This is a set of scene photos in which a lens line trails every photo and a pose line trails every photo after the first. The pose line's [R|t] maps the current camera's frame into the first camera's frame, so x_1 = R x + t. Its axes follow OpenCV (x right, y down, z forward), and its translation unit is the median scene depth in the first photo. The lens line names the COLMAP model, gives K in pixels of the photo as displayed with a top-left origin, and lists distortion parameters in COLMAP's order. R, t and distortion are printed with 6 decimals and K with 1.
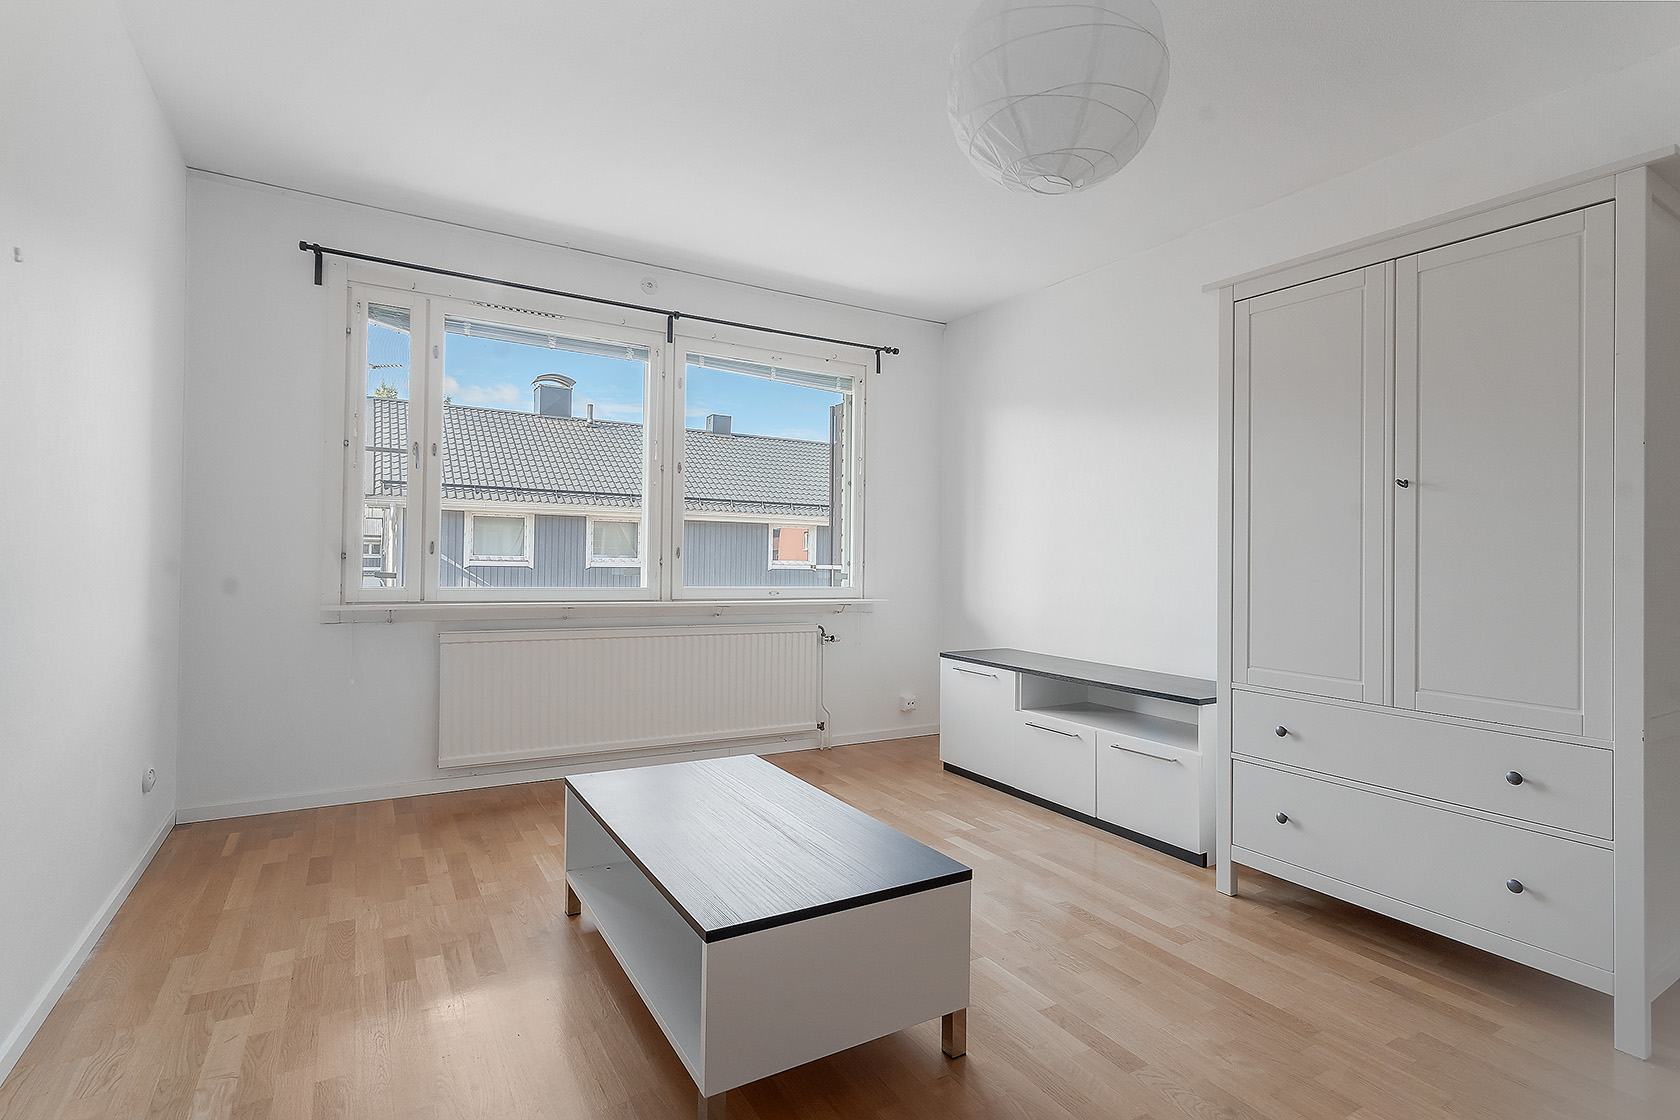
lens RADIAL K [[810.1, 0, 829.0], [0, 810.1, 588.8], [0, 0, 1]] dist [-0.001049, 0.001607]
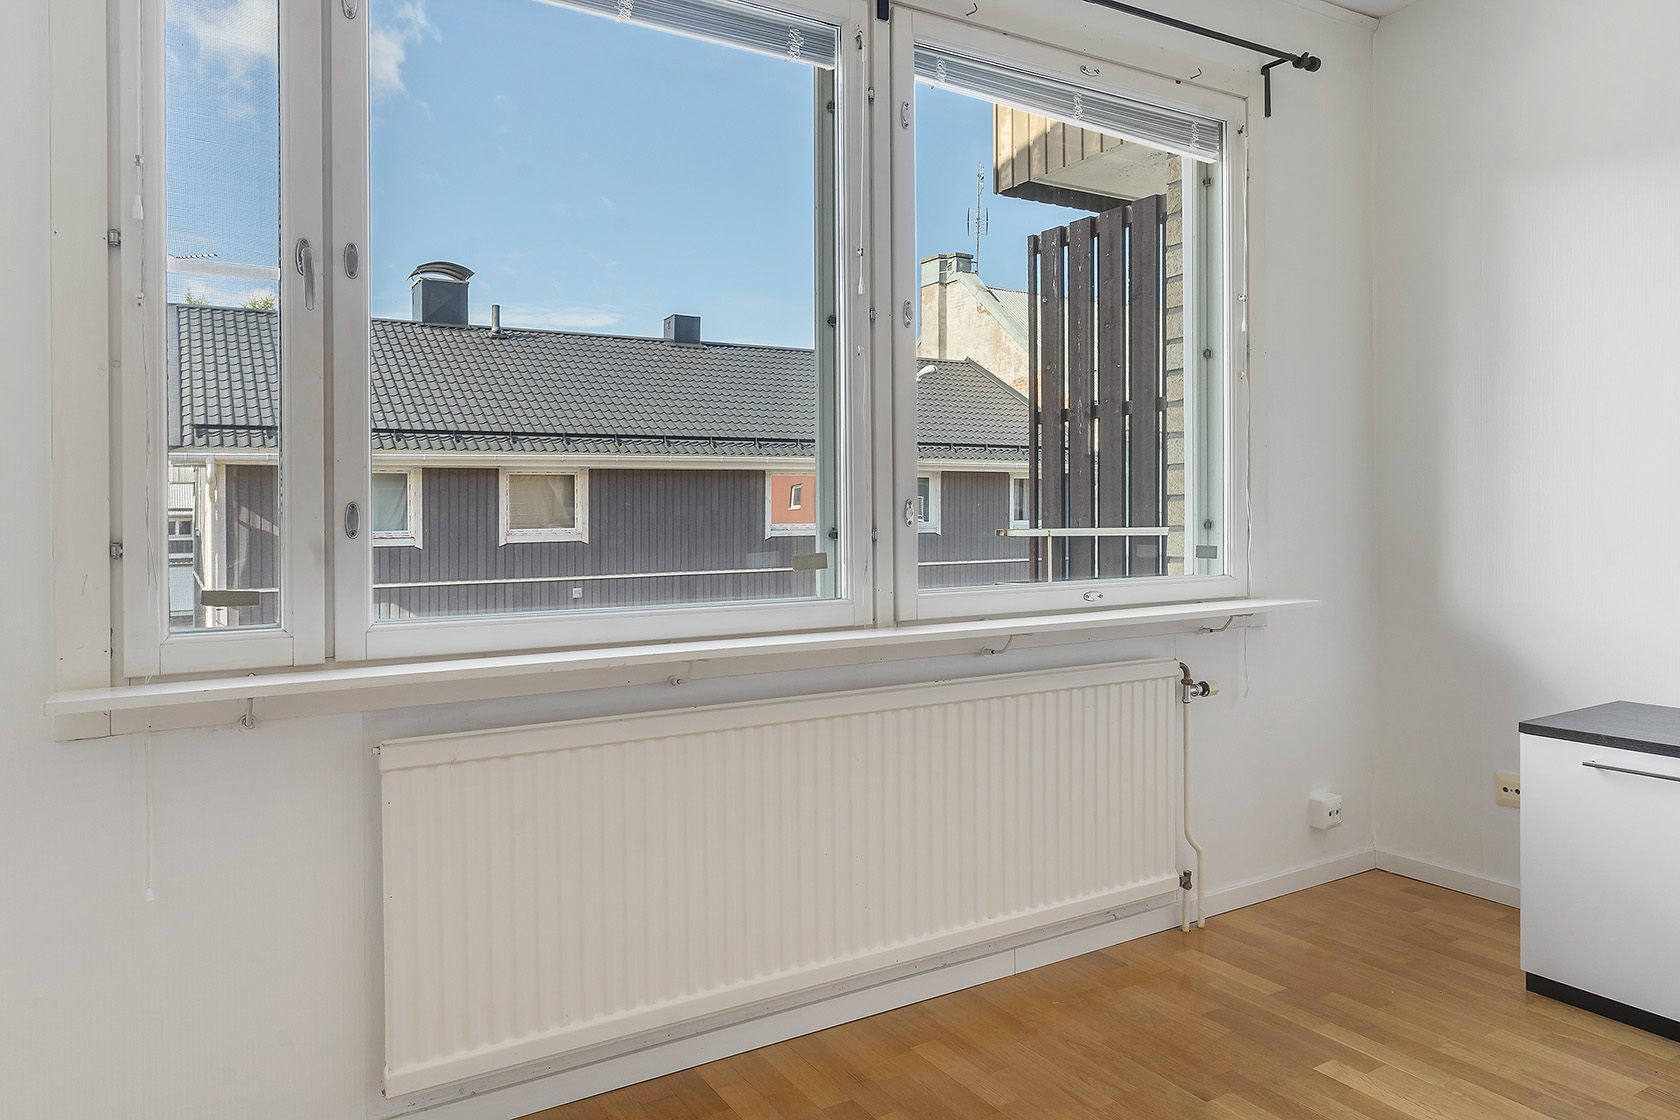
lens RADIAL K [[1084.6, 0, 809.7], [0, 1084.6, 546.2], [0, 0, 1]] dist [-0.007858, 0.004980]
pose [[0.999300, -0.034966, 0.013337, -0.247101], [0.035127, 0.999310, -0.012066, -0.021830], [-0.012906, 0.012526, 0.999838, 0.428090]]
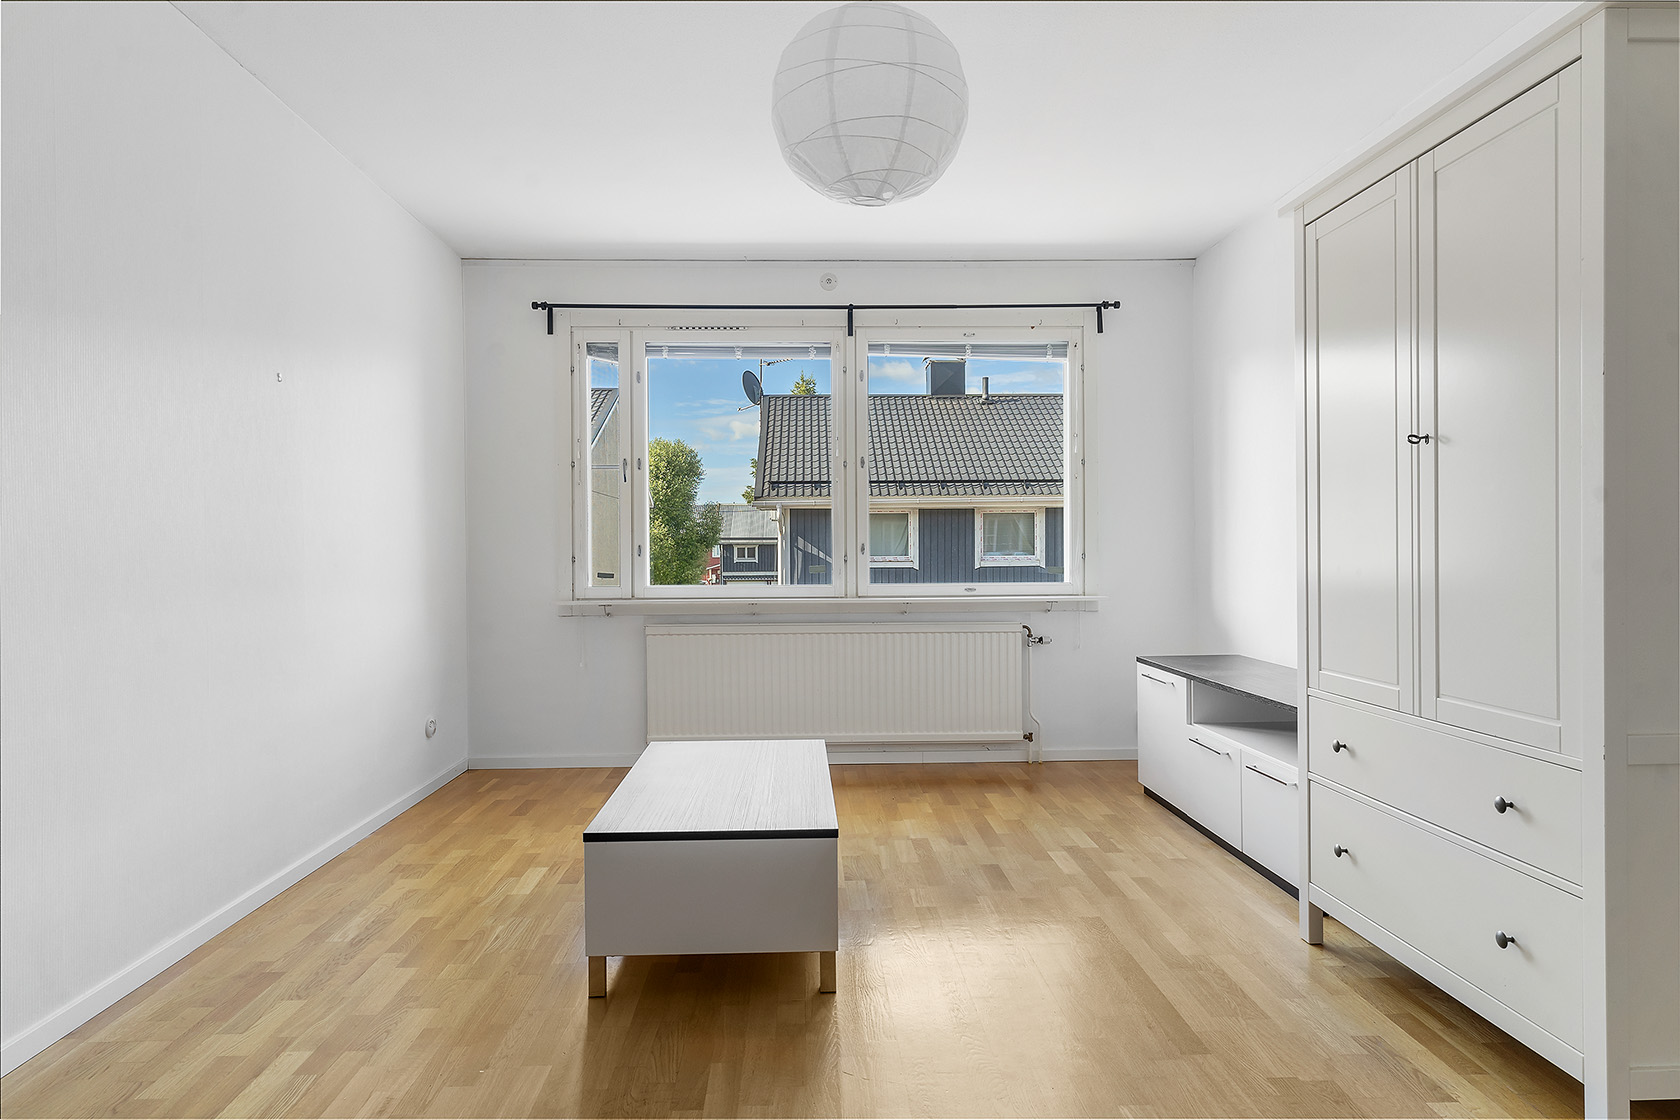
lens RADIAL K [[1000.5, 0, 816.6], [0, 1000.5, 623.6], [0, 0, 1]] dist [-0.003450, 0.001860]
pose [[0.870607, 0.008588, -0.491904, 0.364420], [0.006043, 0.999586, 0.028146, 0.011773], [0.491942, -0.027477, 0.870194, -0.089084]]
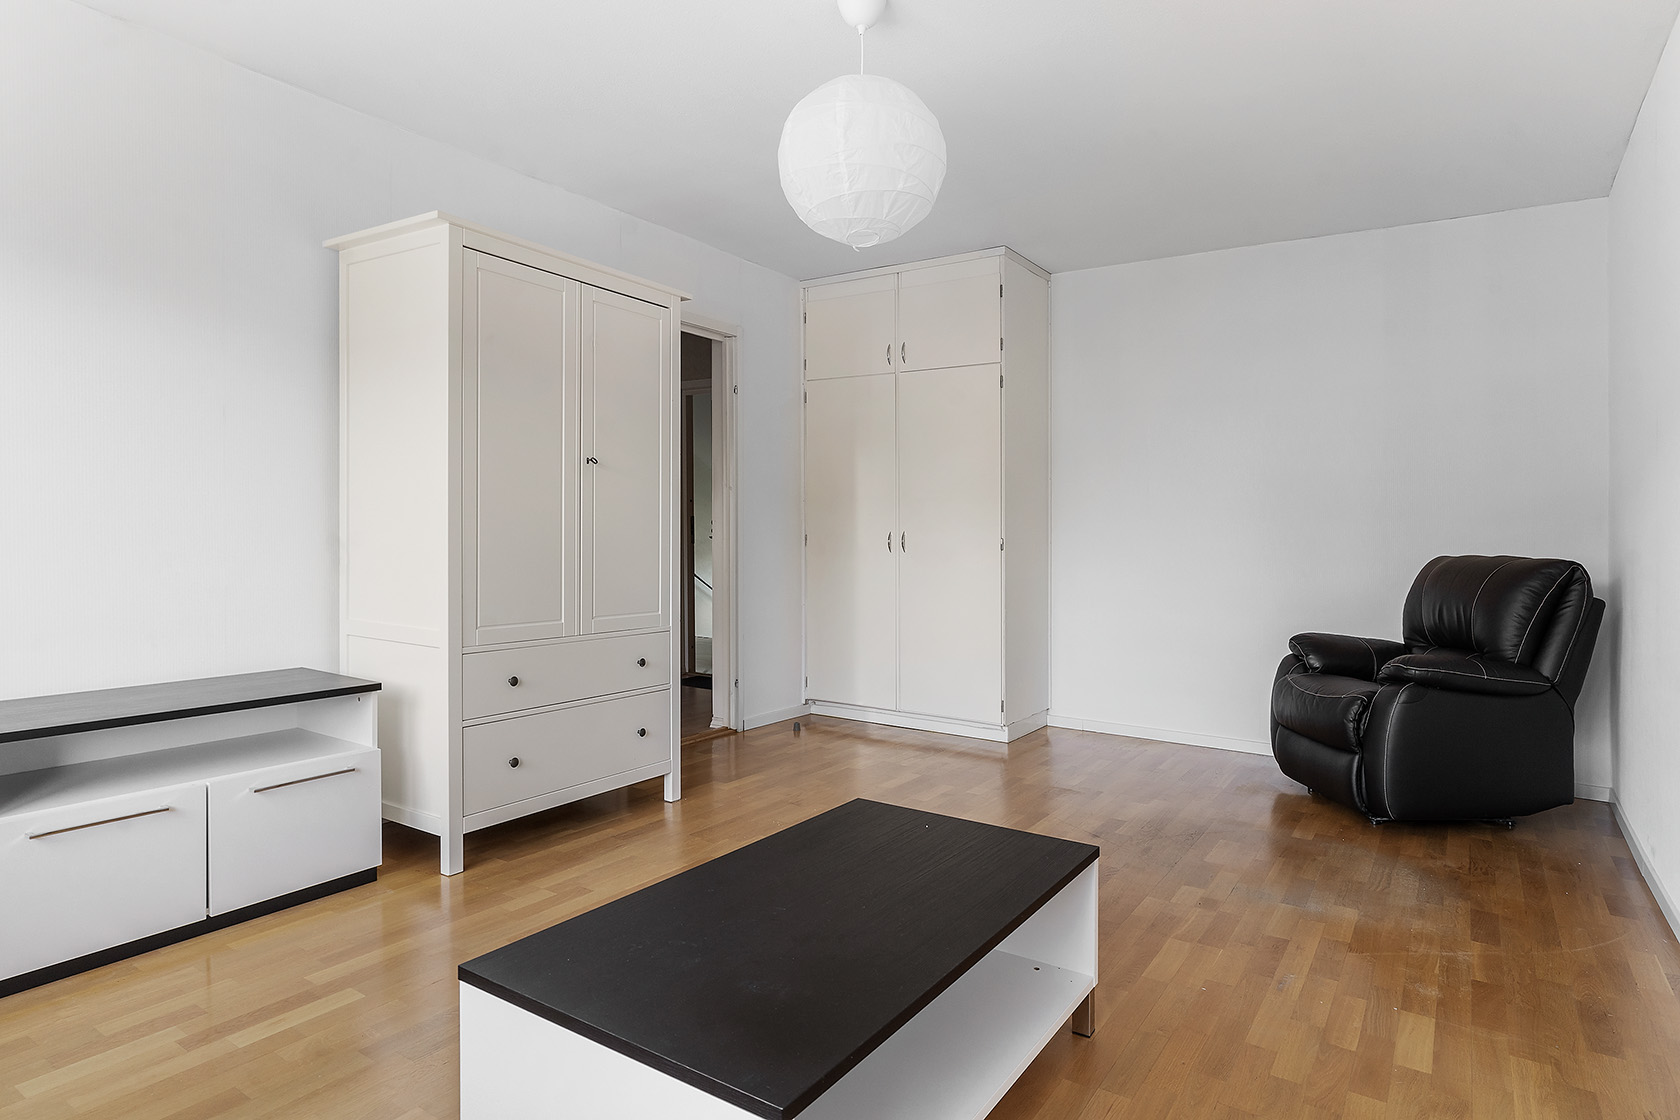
lens RADIAL K [[928.0, 0, 835.6], [0, 928.0, 549.6], [0, 0, 1]] dist [0.001774, 0.000143]
pose [[-0.439004, -0.038578, 0.897657, -0.431629], [0.014562, 0.998641, 0.050039, -0.030554], [-0.898367, 0.035039, -0.437846, 0.698371]]
